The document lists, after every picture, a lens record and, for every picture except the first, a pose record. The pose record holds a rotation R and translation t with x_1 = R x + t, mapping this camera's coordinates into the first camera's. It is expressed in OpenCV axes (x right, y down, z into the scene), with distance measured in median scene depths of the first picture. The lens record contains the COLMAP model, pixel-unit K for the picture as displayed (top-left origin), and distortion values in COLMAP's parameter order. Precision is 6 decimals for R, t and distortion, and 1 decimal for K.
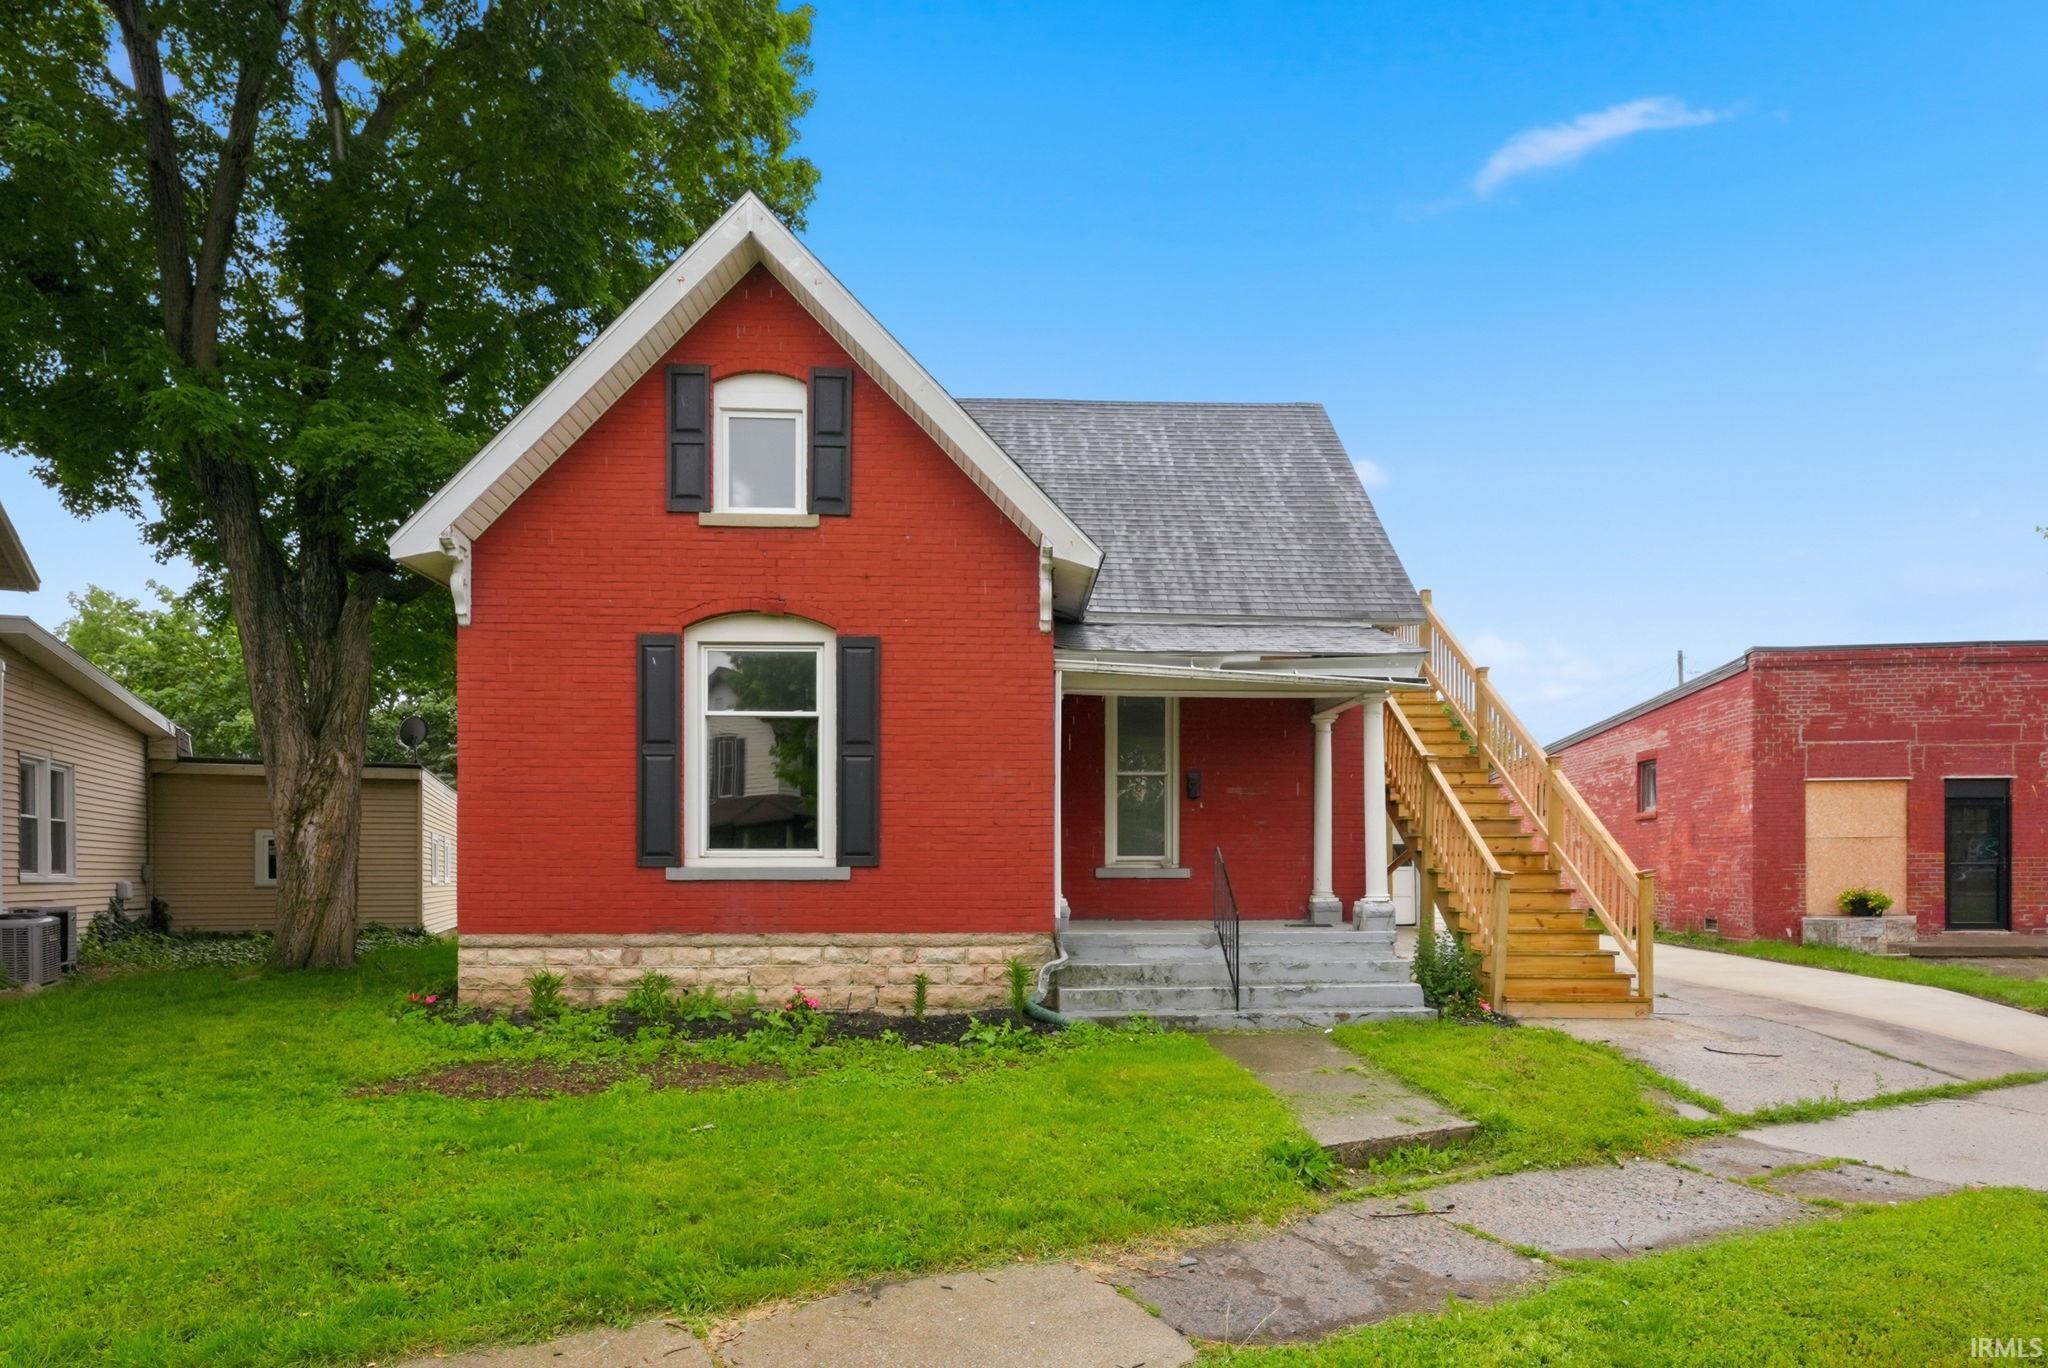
lens RADIAL K [[1137.2, 0, 1035.2], [0, 1137.2, 863.9], [0, 0, 1]] dist [-0.004338, -0.001224]
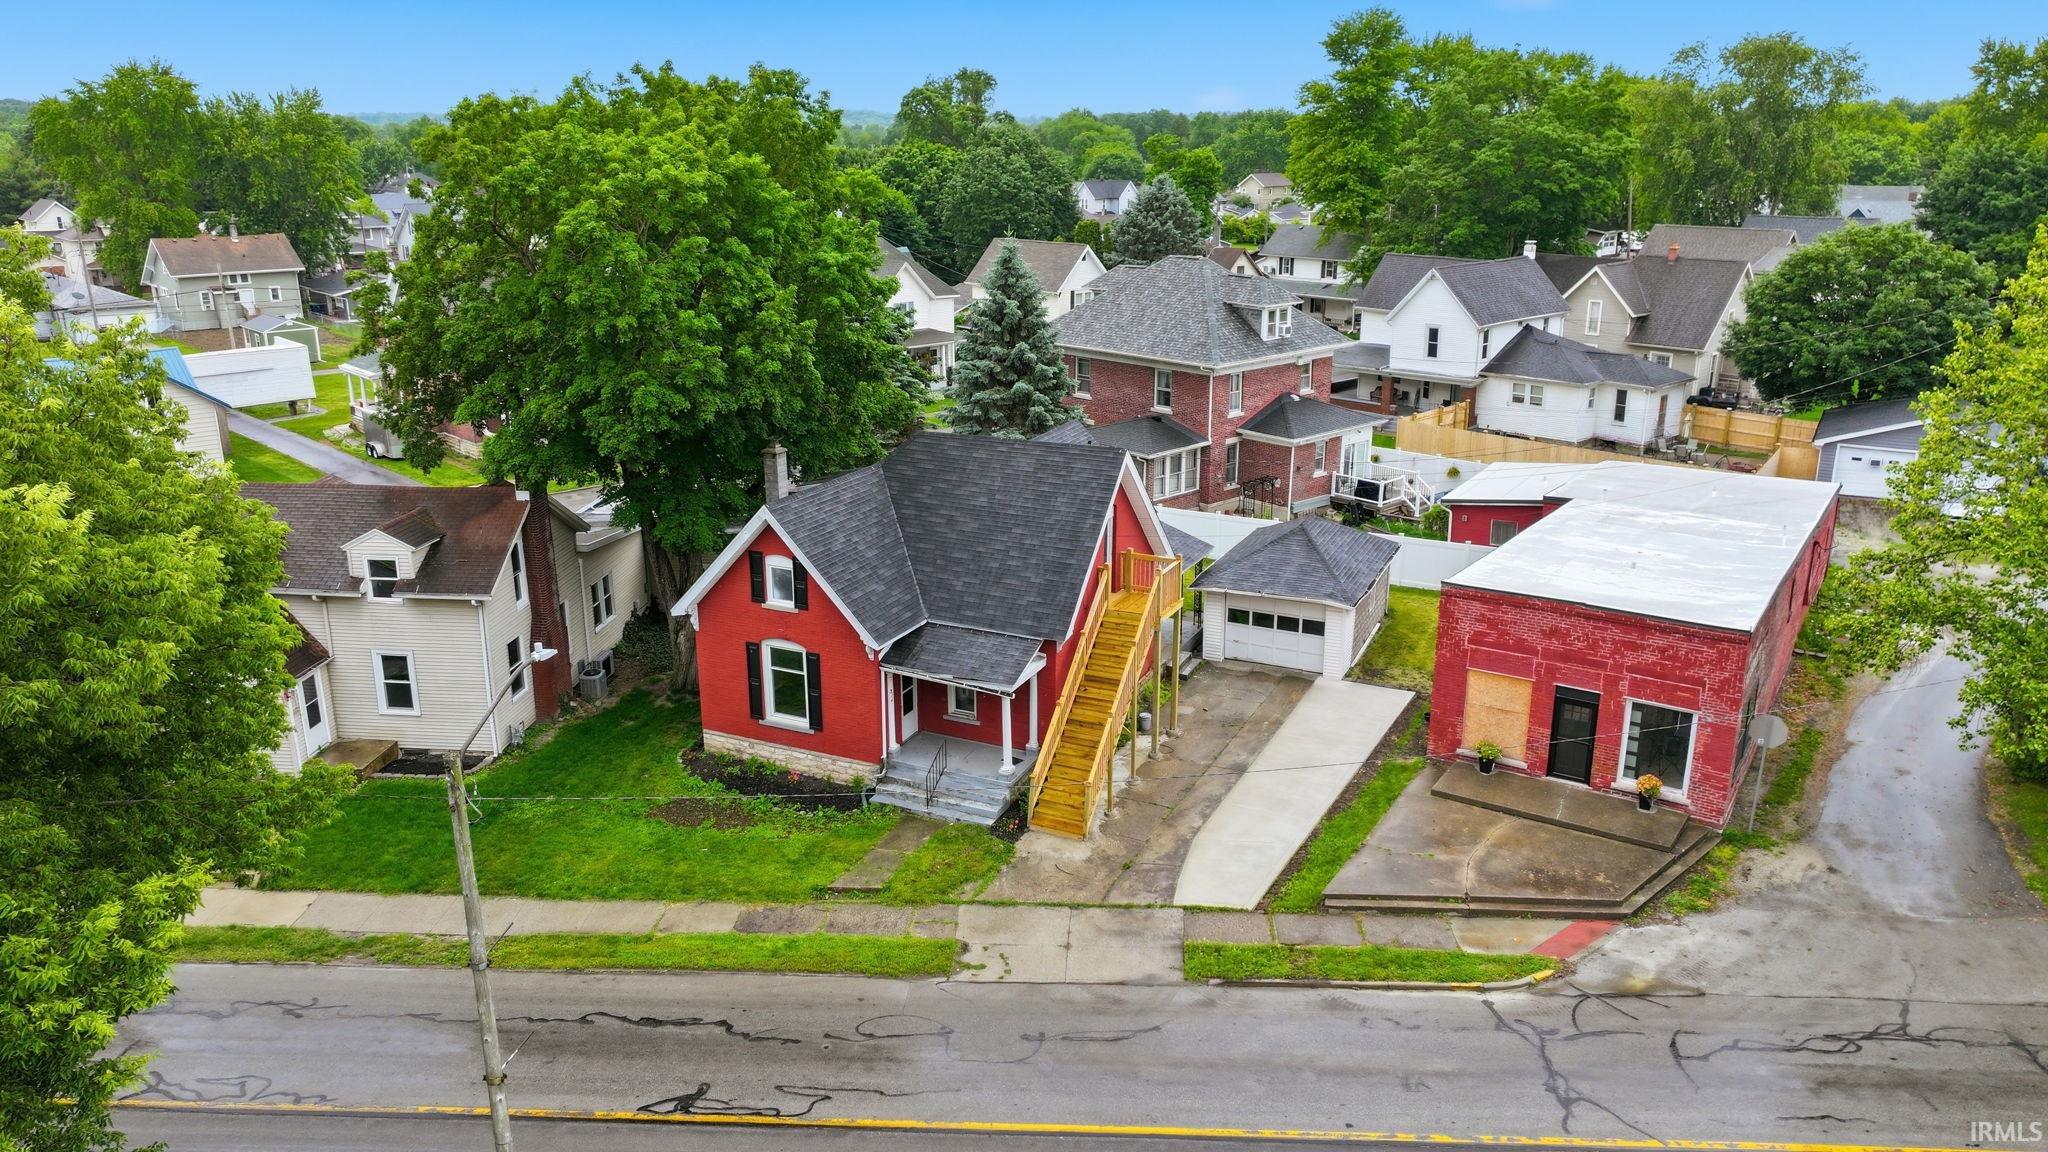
lens RADIAL K [[1437.0, 0, 1031.9], [0, 1437.0, 547.0], [0, 0, 1]] dist [0.012484, -0.001666]
pose [[0.882880, 0.131822, -0.450718, 1.426529], [0.001617, 0.958933, 0.283628, -1.106192], [0.469597, -0.251138, 0.846409, -1.253986]]
